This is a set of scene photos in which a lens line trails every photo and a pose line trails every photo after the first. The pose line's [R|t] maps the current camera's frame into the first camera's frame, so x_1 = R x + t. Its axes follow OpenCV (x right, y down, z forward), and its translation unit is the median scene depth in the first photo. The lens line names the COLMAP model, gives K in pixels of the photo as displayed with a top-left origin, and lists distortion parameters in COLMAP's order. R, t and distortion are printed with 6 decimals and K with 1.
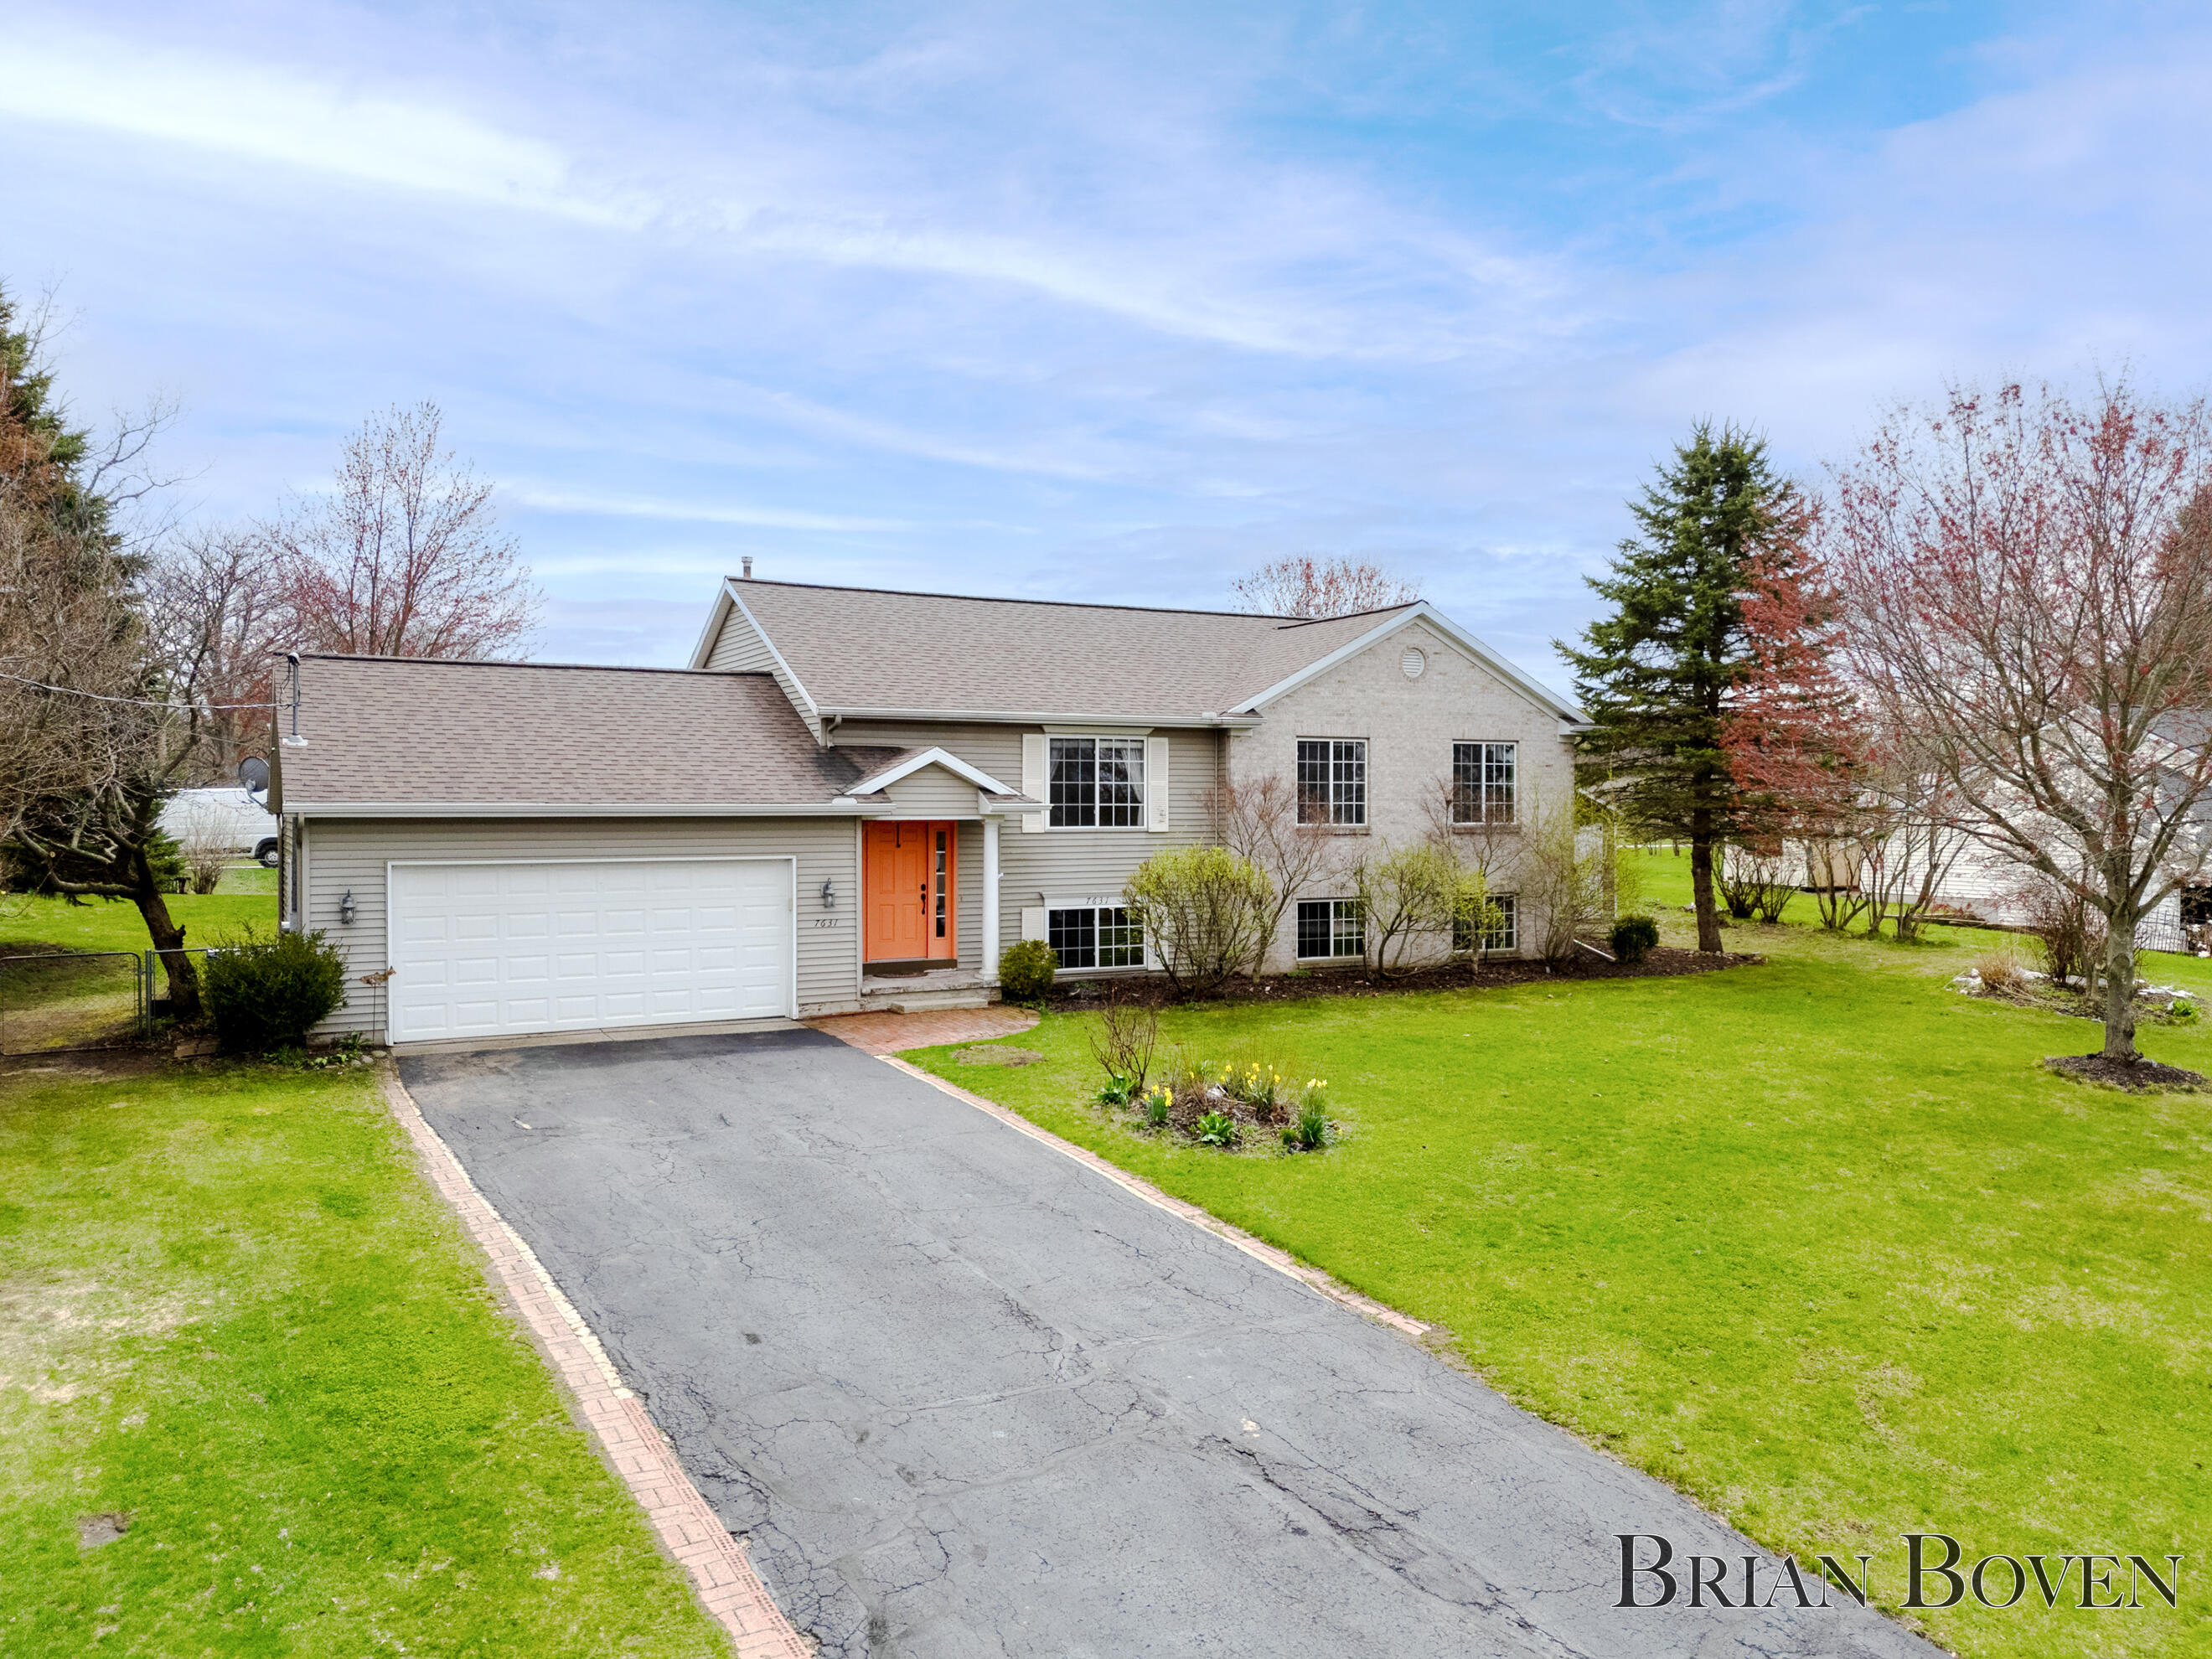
lens RADIAL K [[1649.6, 0, 1059.2], [0, 1649.6, 829.6], [0, 0, 1]] dist [0.077778, -0.081236]
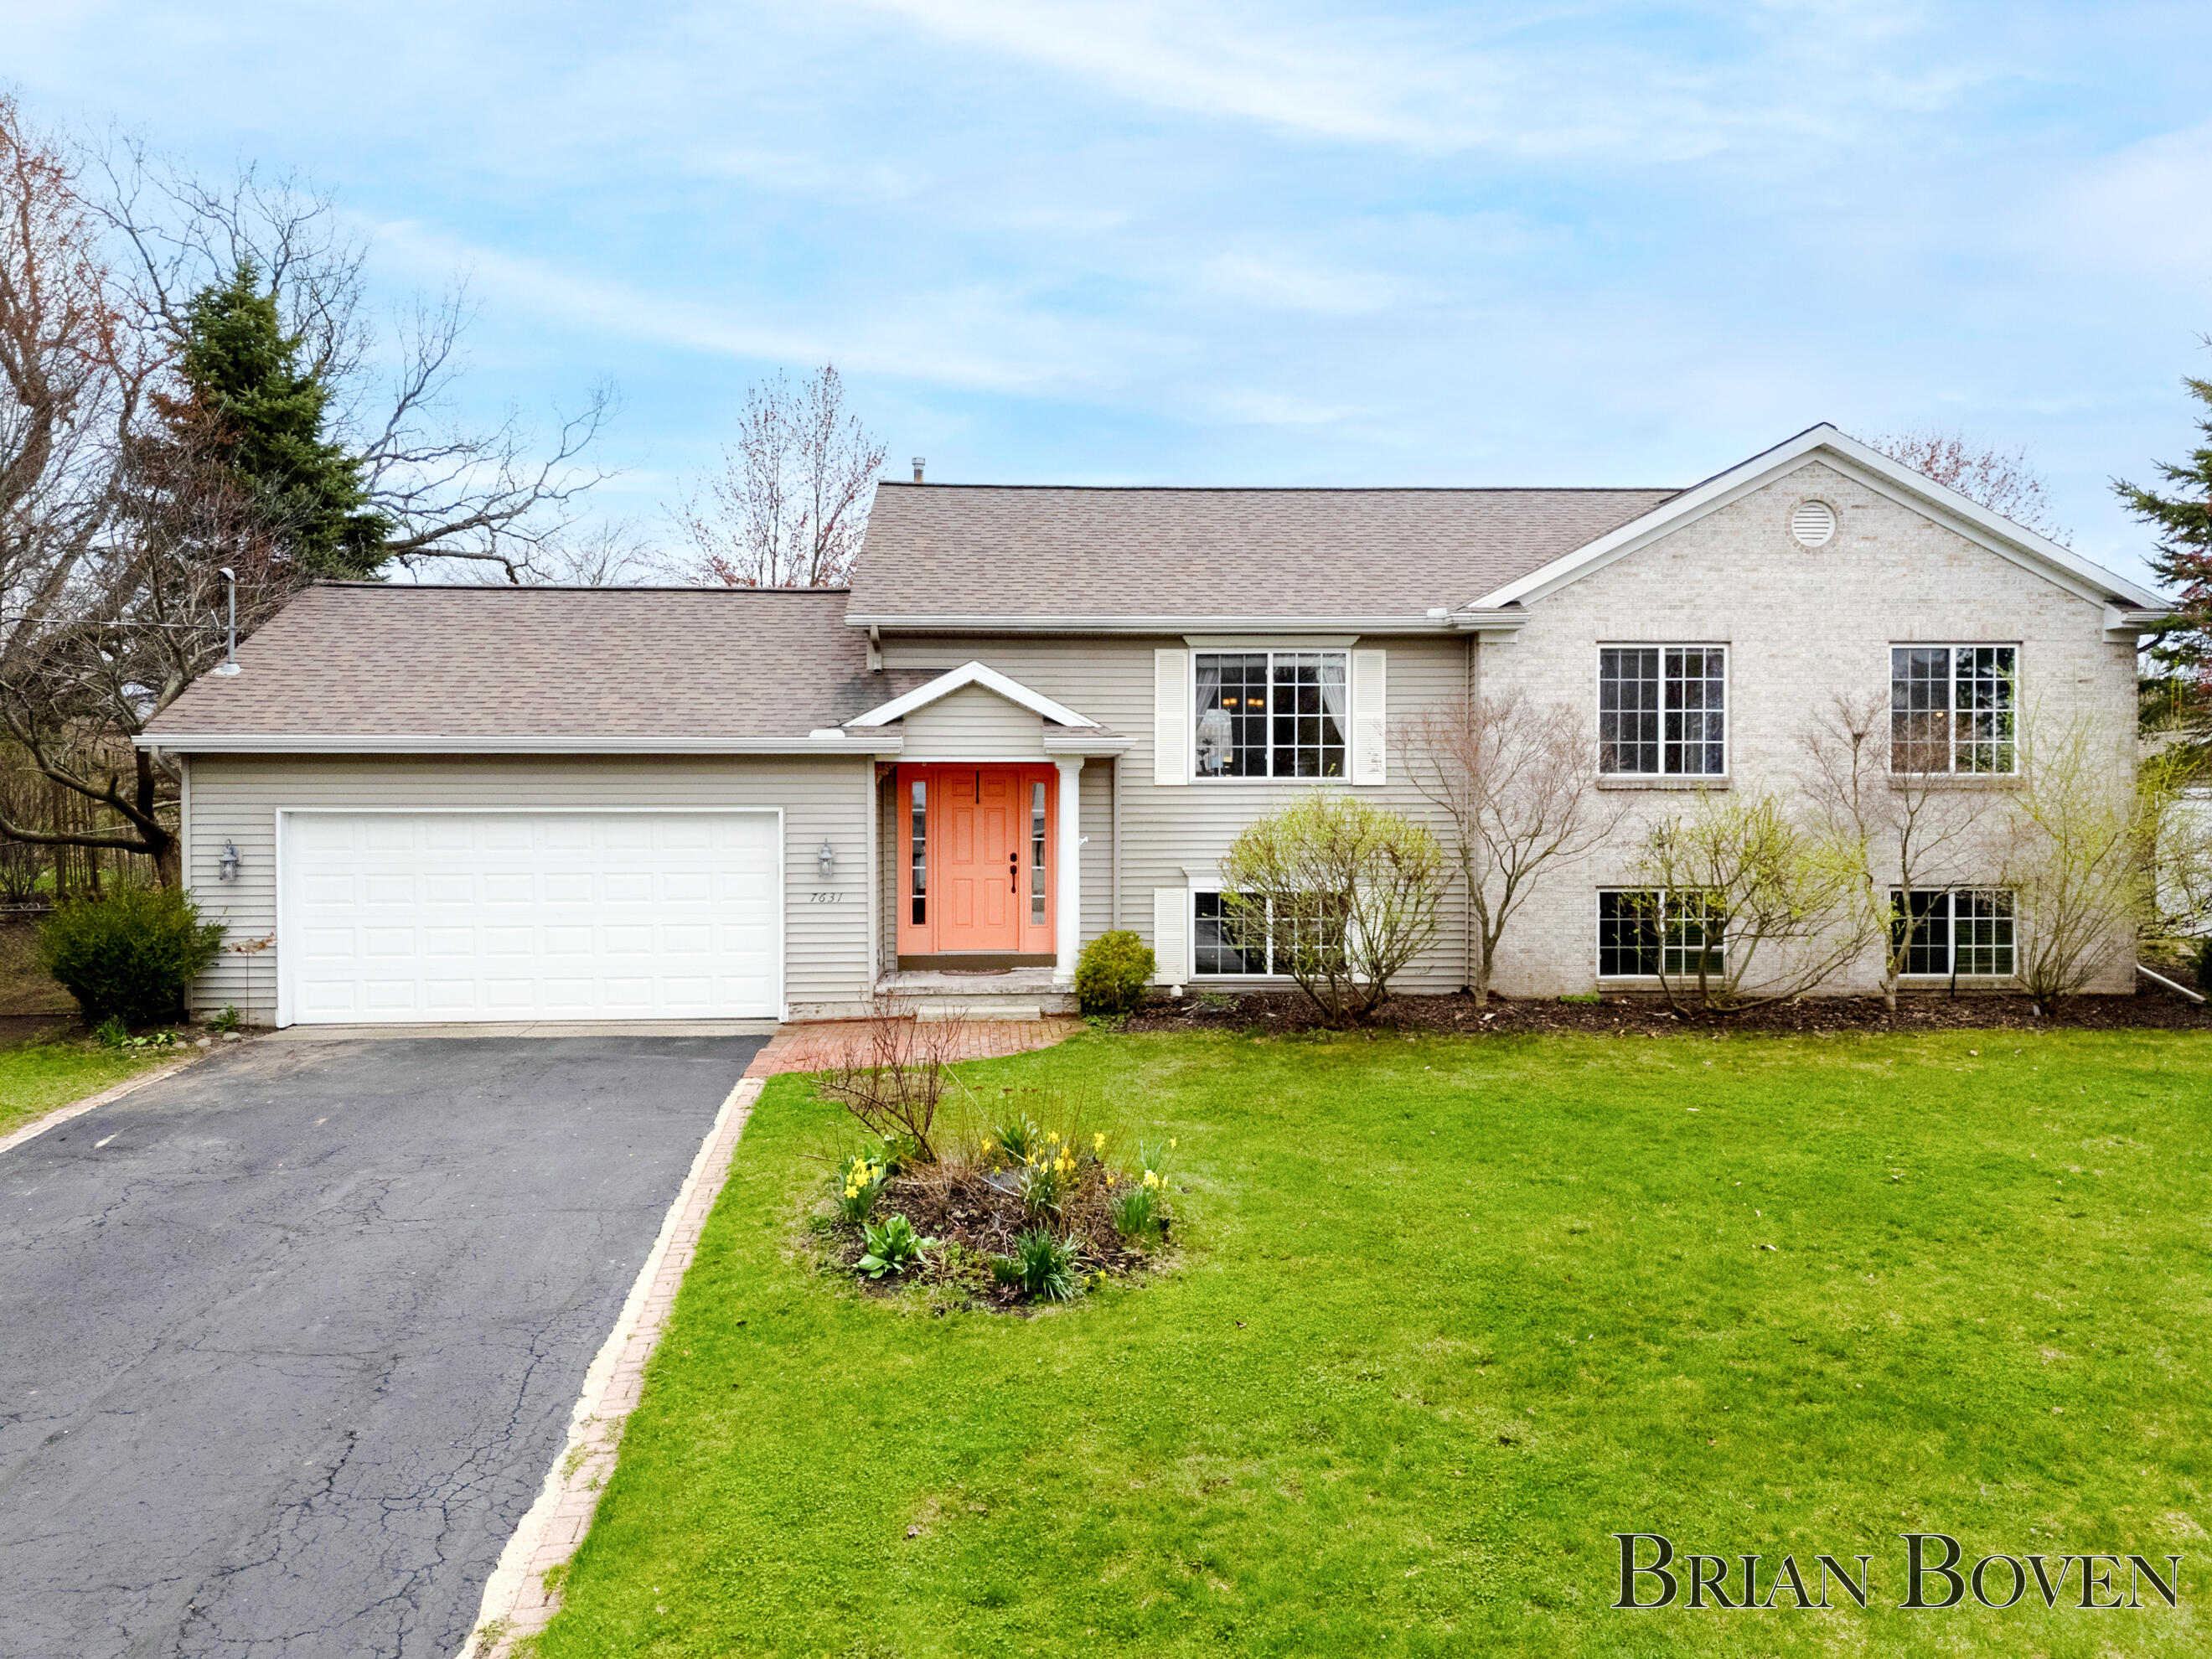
lens RADIAL K [[1649.6, 0, 1059.2], [0, 1649.6, 829.6], [0, 0, 1]] dist [0.077778, -0.081236]
pose [[0.908455, 0.003136, -0.417970, 0.238562], [-0.006163, 0.999964, -0.005895, 0.025689], [0.417937, 0.007931, 0.908441, 0.314925]]
